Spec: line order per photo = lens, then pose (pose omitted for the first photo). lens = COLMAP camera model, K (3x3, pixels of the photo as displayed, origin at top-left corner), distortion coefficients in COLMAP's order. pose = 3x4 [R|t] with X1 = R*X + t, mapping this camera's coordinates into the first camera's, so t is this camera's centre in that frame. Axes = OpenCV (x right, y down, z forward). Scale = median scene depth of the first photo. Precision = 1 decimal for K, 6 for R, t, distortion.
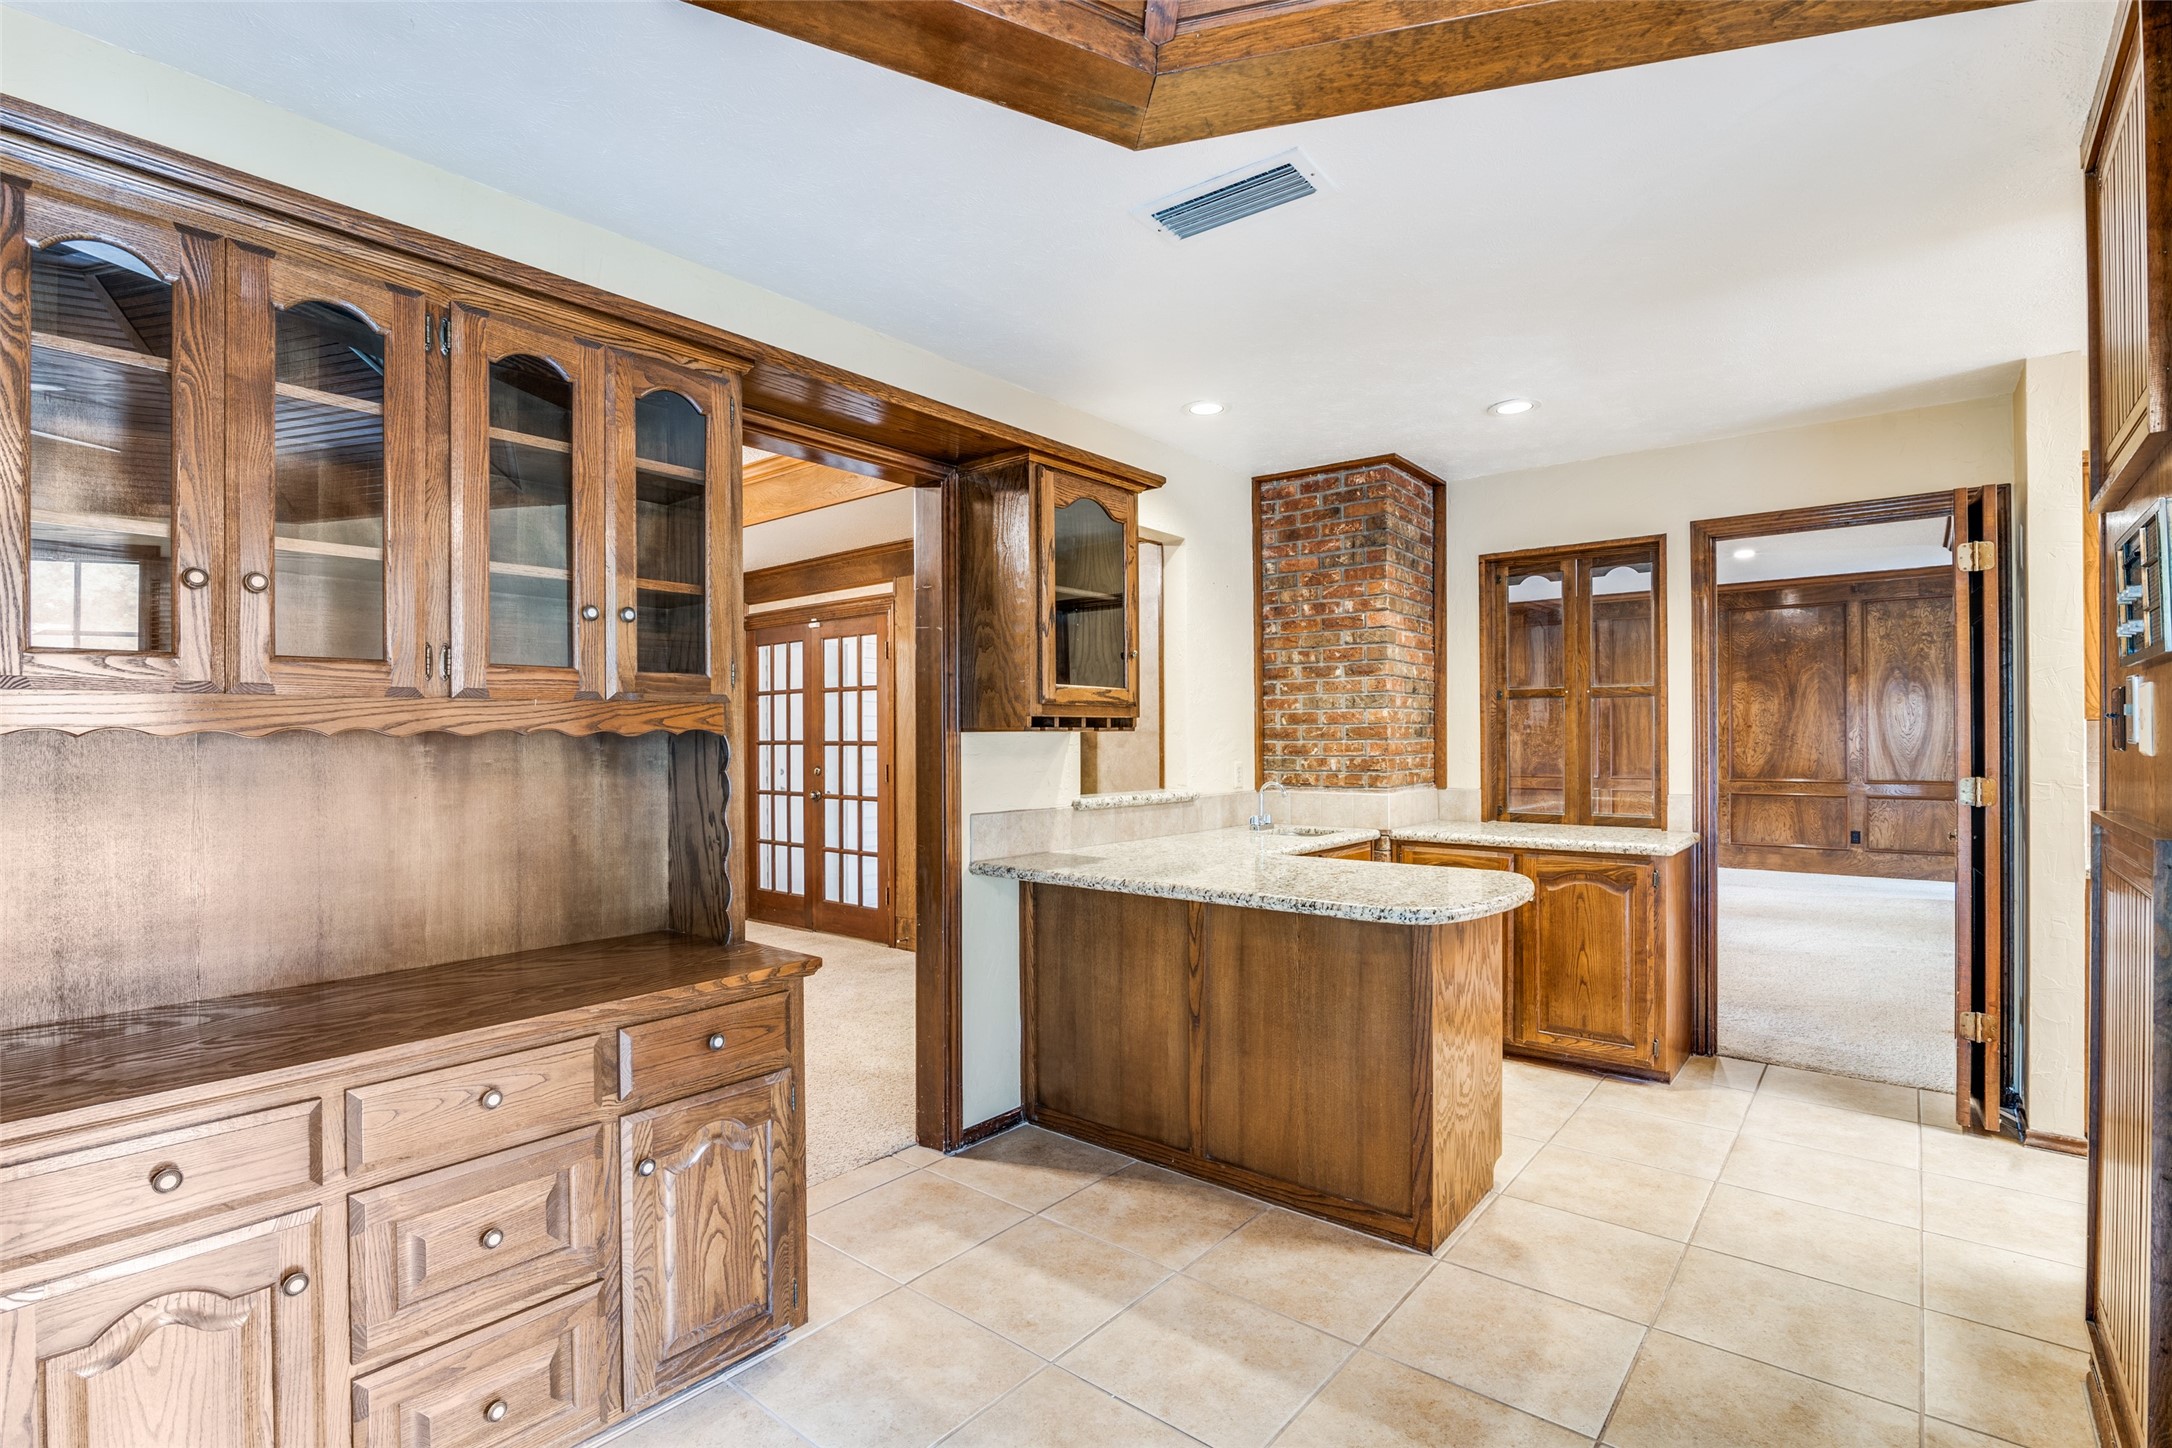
lens RADIAL K [[1017.4, 0, 1065.9], [0, 1017.4, 733.7], [0, 0, 1]] dist [-0.014006, -0.000549]
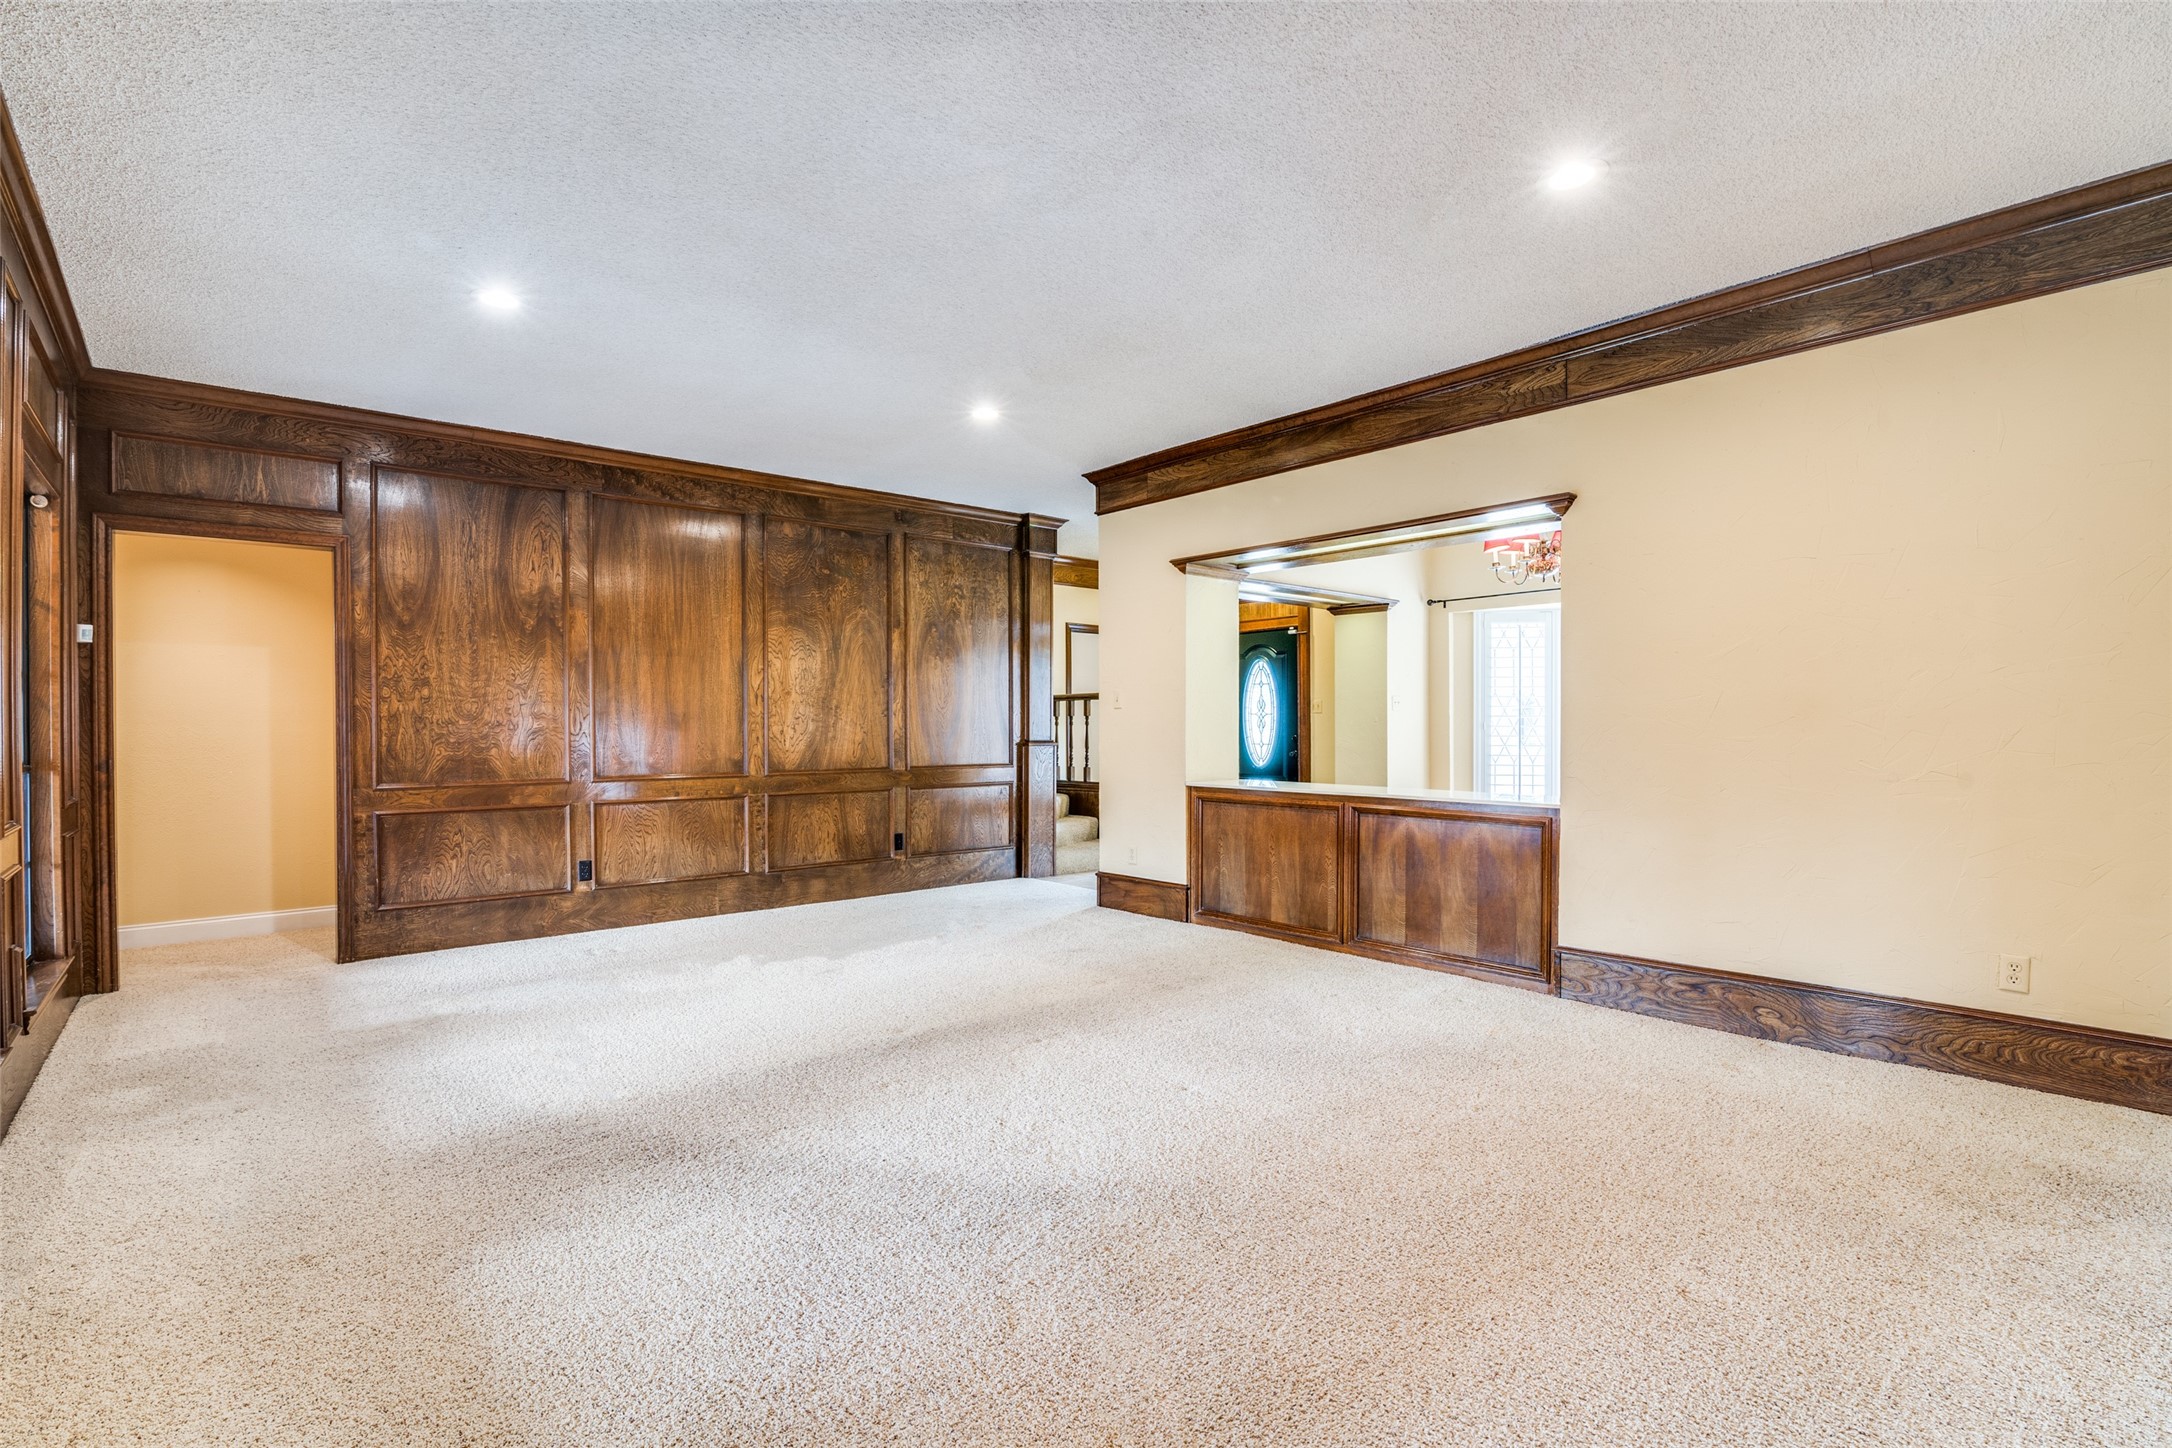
lens RADIAL K [[1017.4, 0, 1072.1], [0, 1017.4, 728.5], [0, 0, 1]] dist [-0.014006, -0.000549]
pose [[0.163681, -0.002390, 0.986510, 0.042673], [-0.003972, 0.999987, 0.003081, 0.013775], [-0.986505, -0.004422, 0.163669, 0.734179]]
